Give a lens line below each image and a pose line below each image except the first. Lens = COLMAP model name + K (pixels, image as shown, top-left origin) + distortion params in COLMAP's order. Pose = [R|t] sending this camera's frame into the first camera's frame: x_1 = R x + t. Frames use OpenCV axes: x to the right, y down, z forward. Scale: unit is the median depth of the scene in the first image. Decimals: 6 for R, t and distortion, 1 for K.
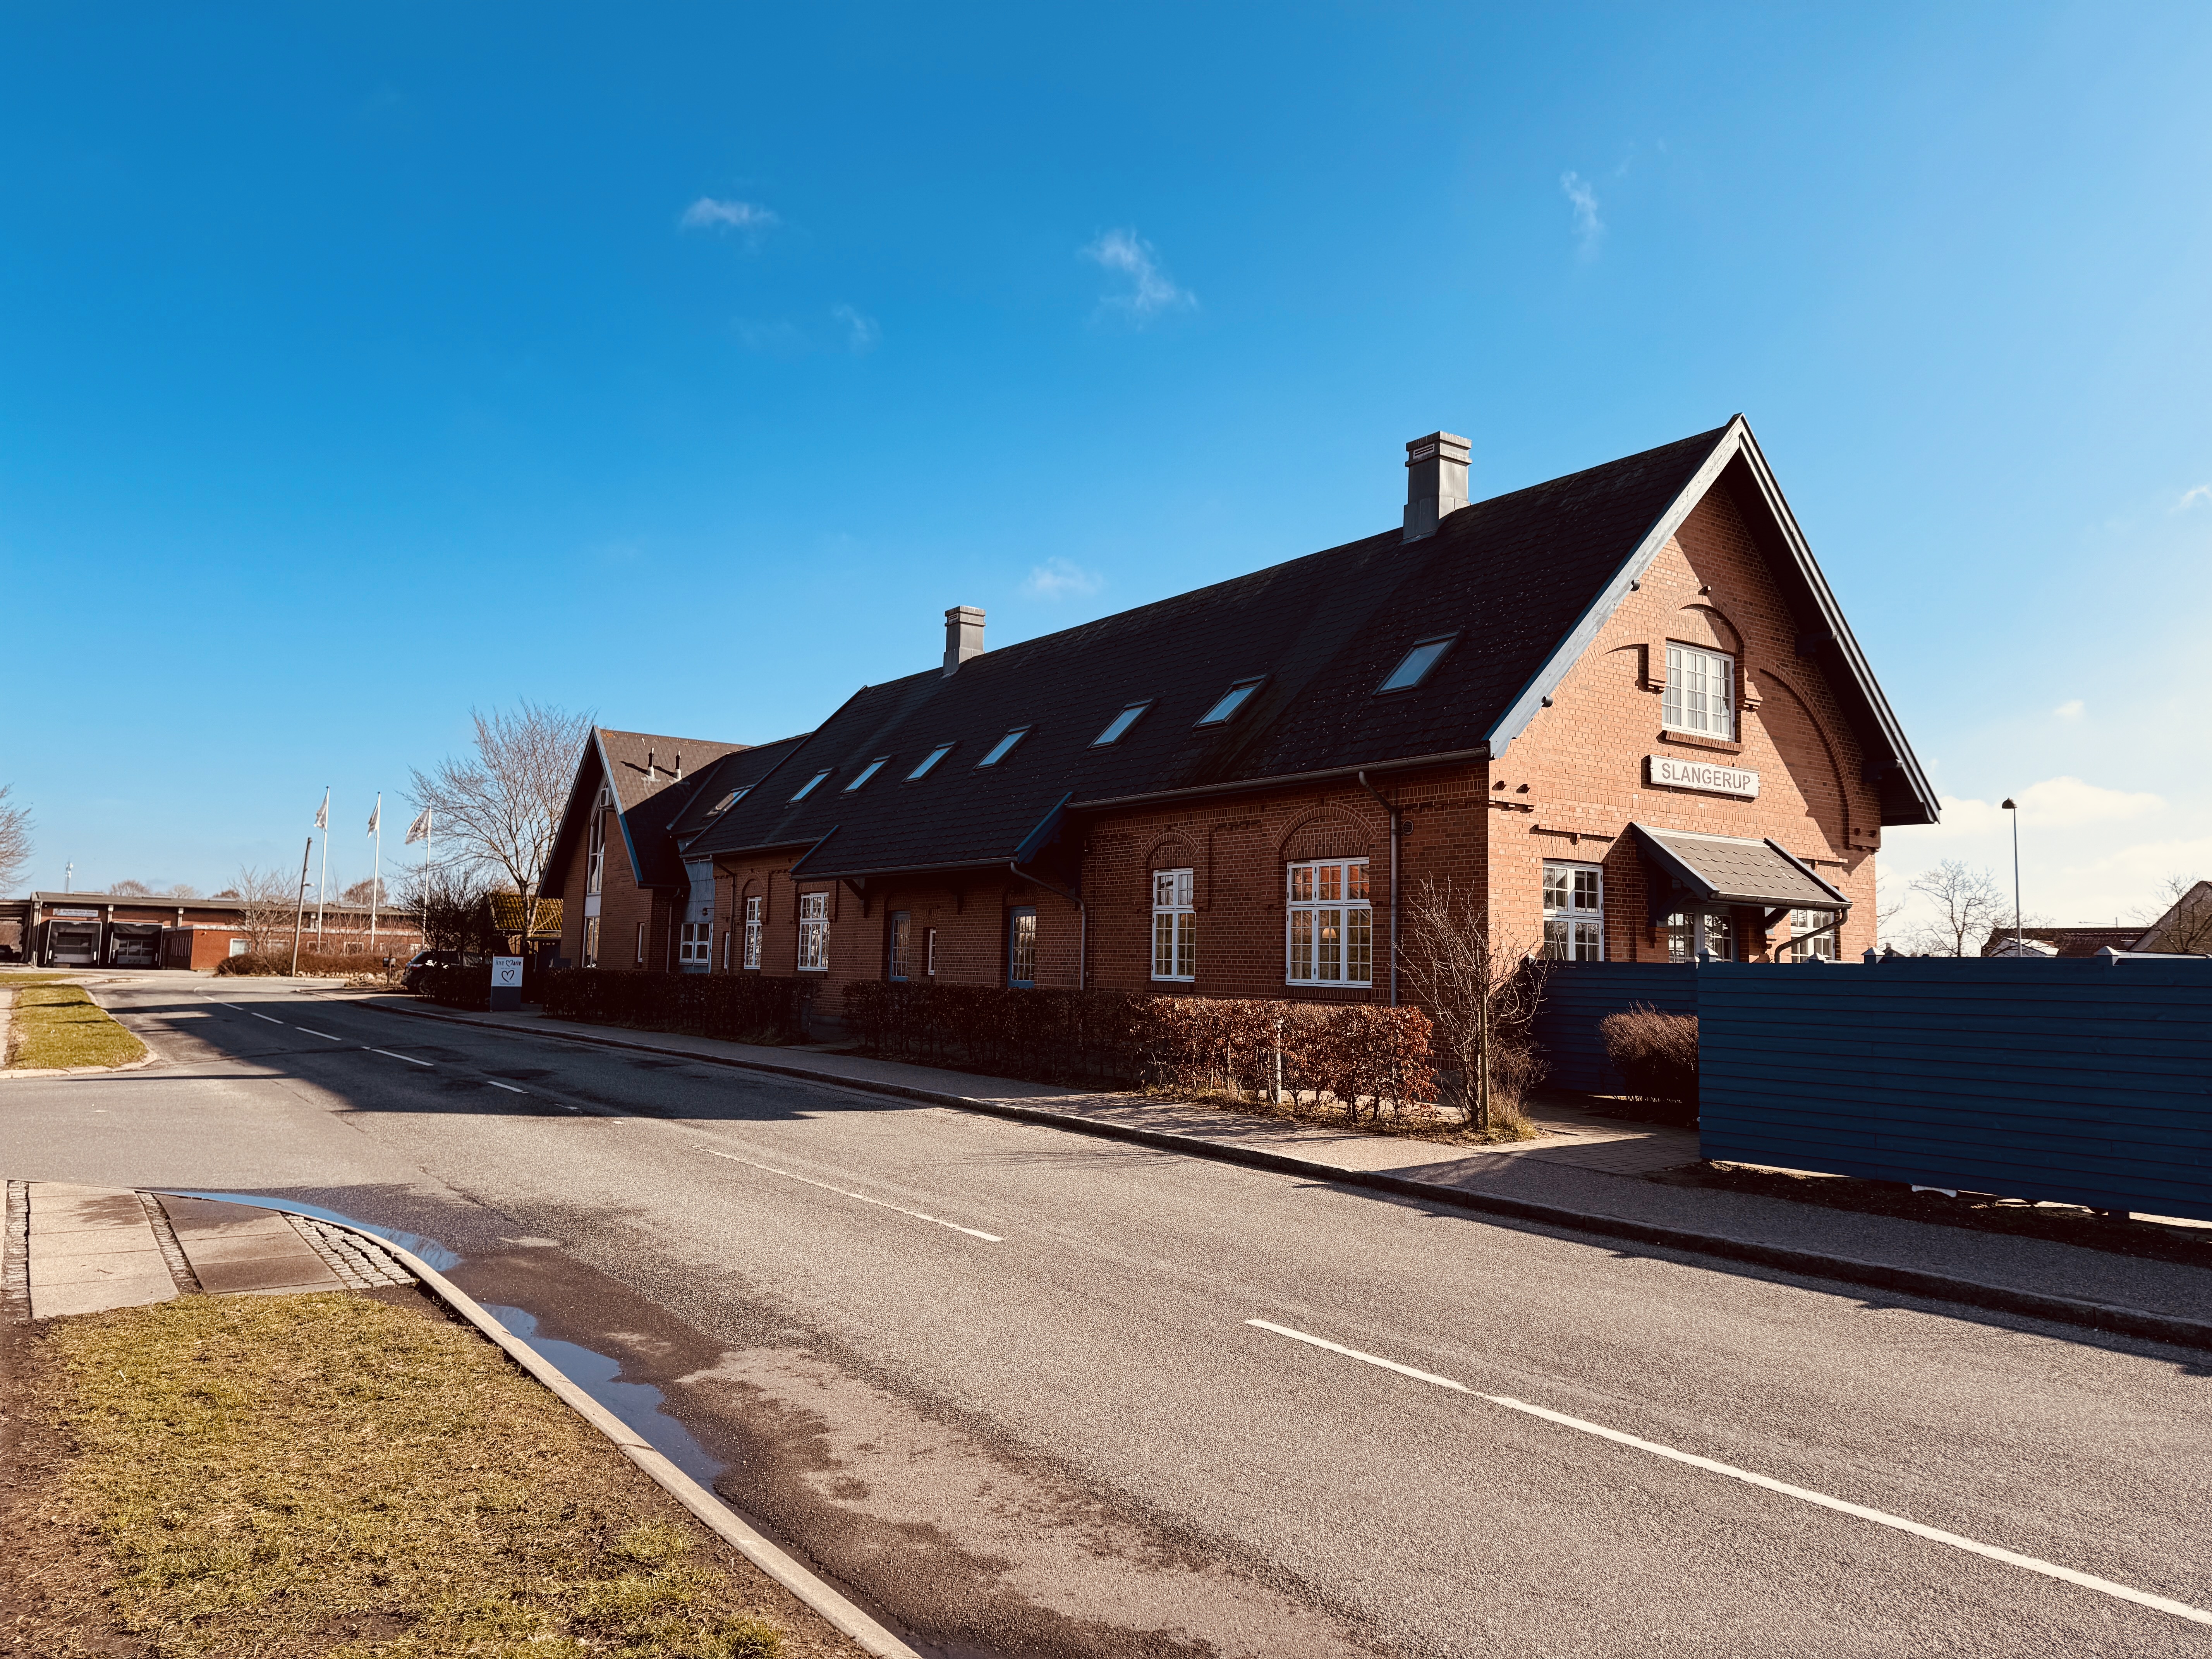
lens RADIAL K [[1471.2, 0, 1085.1], [0, 1471.2, 769.9], [0, 0, 1]] dist [0.135064, -0.180324]
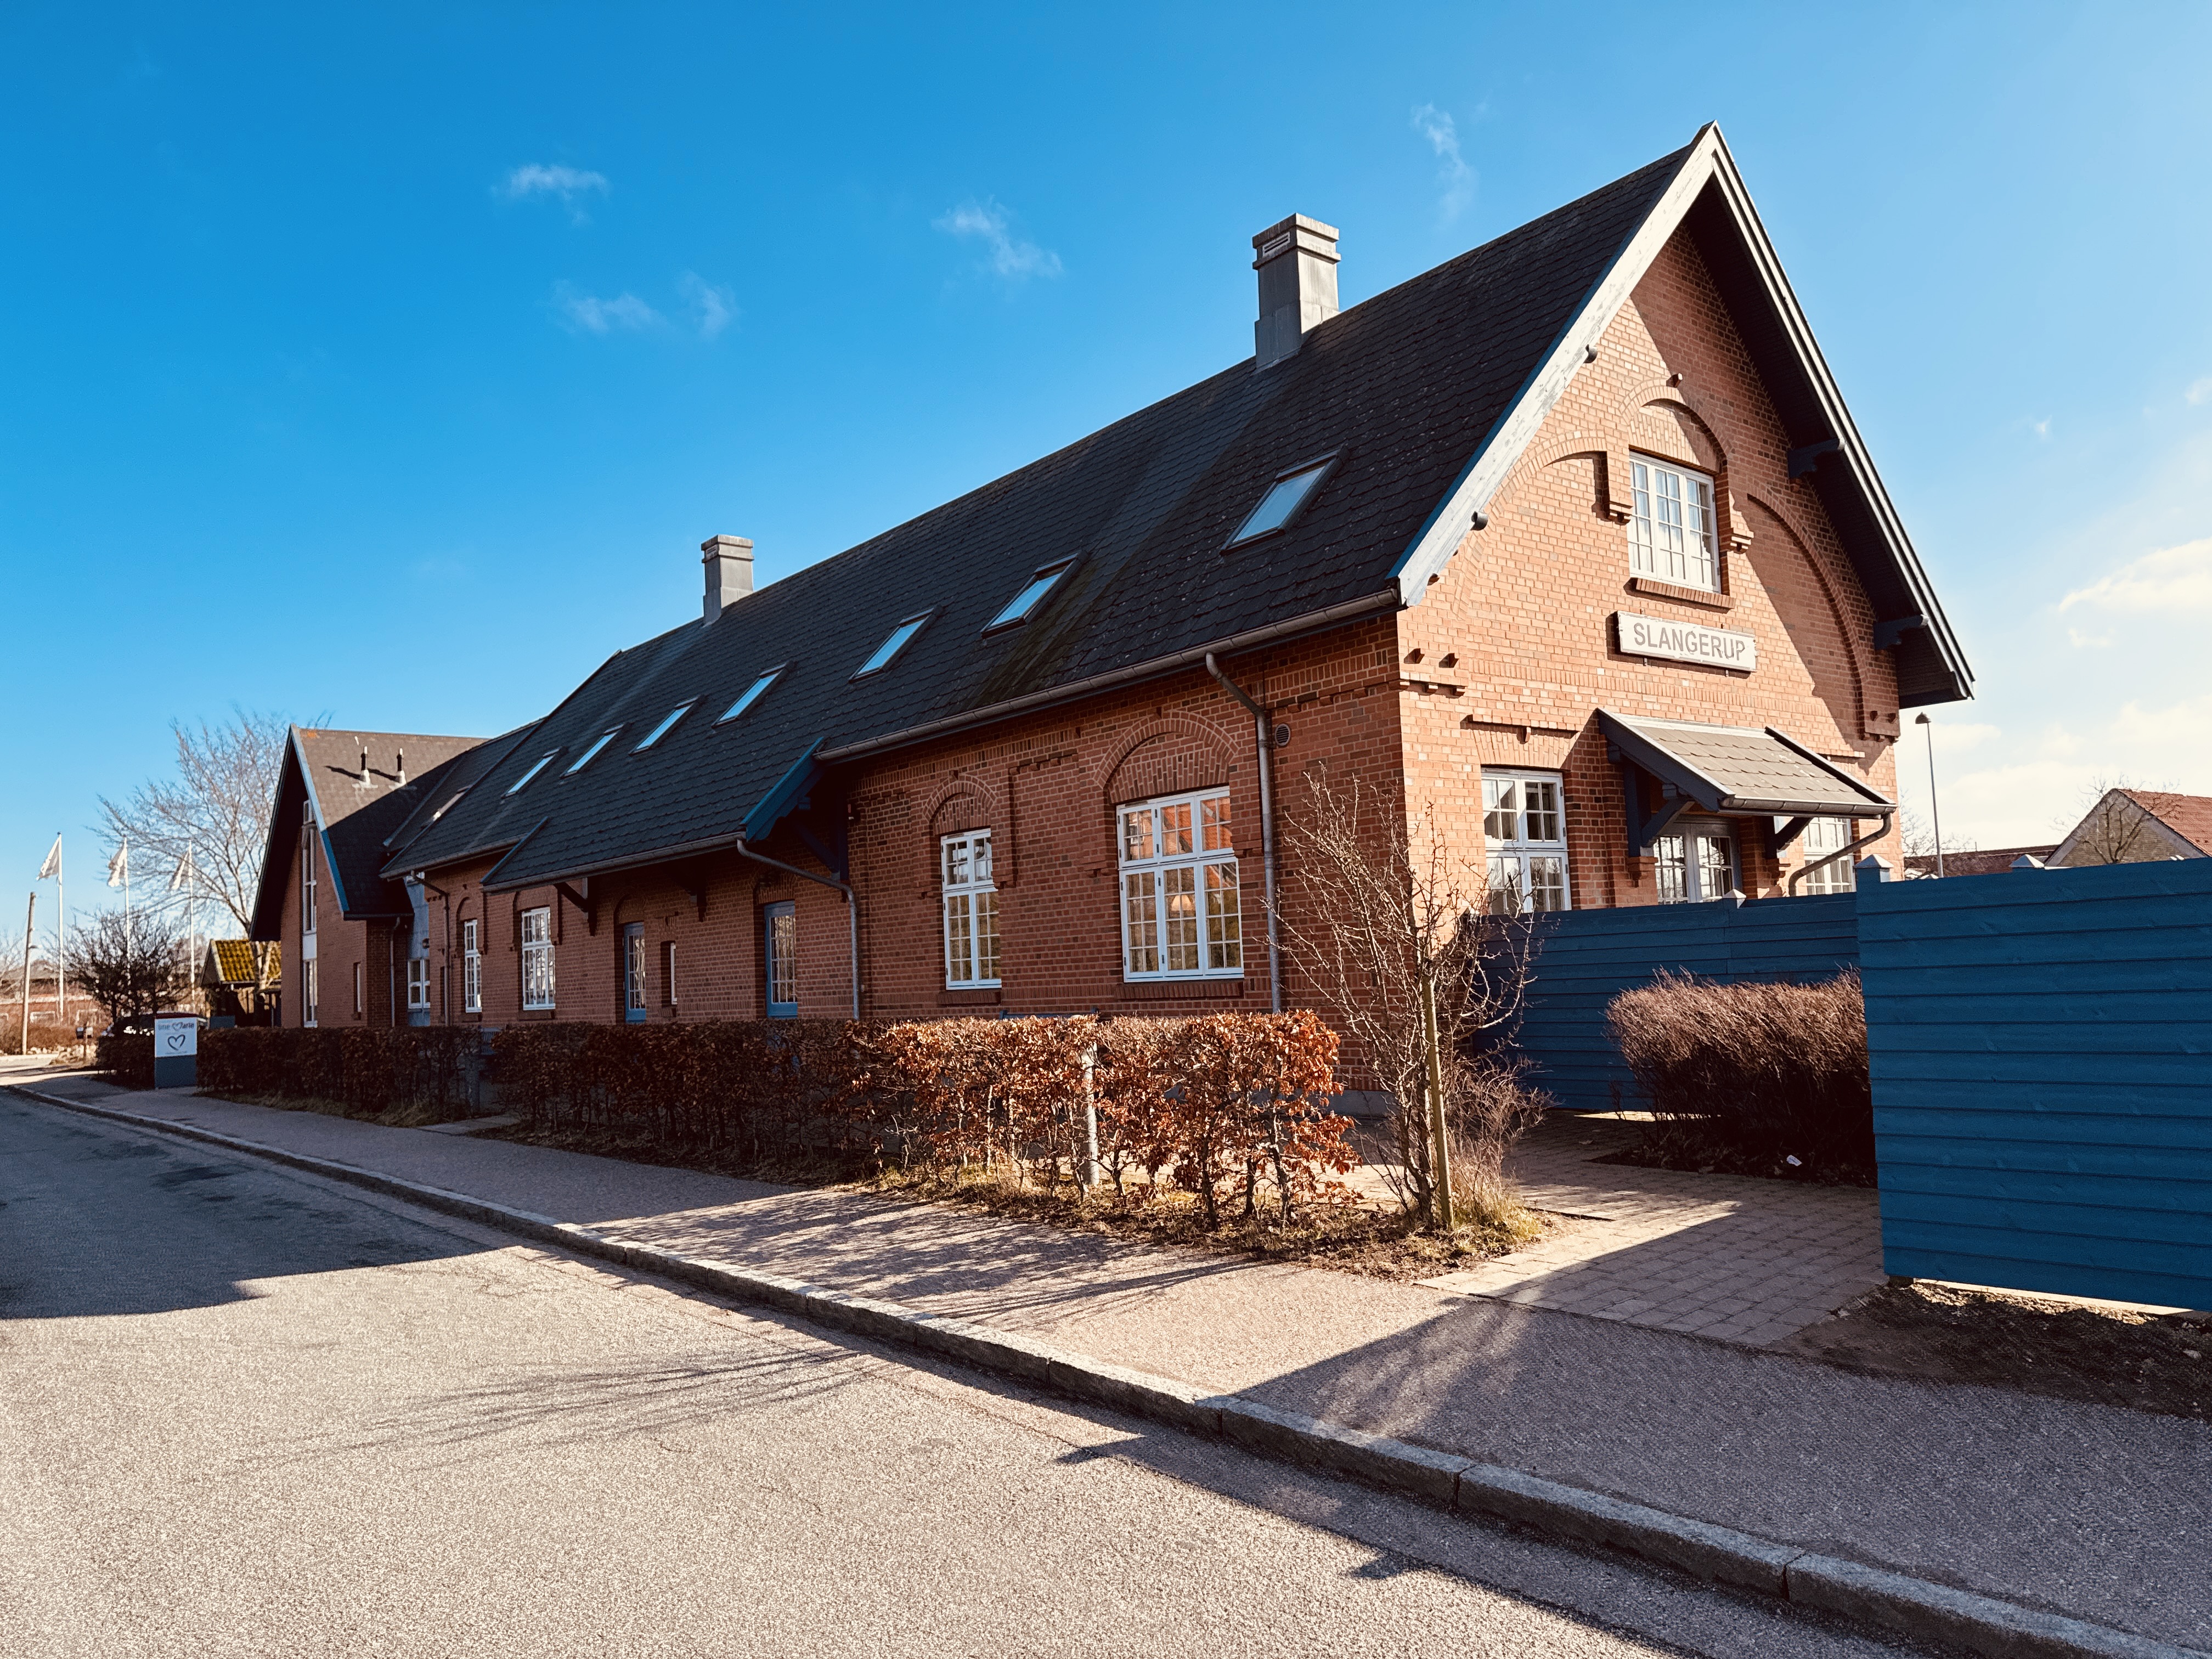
lens RADIAL K [[1510.0, 0, 1106.0], [0, 1510.0, 829.5], [0, 0, 1]] dist [0.095627, -0.002545]
pose [[0.993331, -0.069696, 0.091844, 0.067199], [0.065632, 0.996757, 0.046553, 0.040696], [-0.094790, -0.040215, 0.994685, 0.299921]]
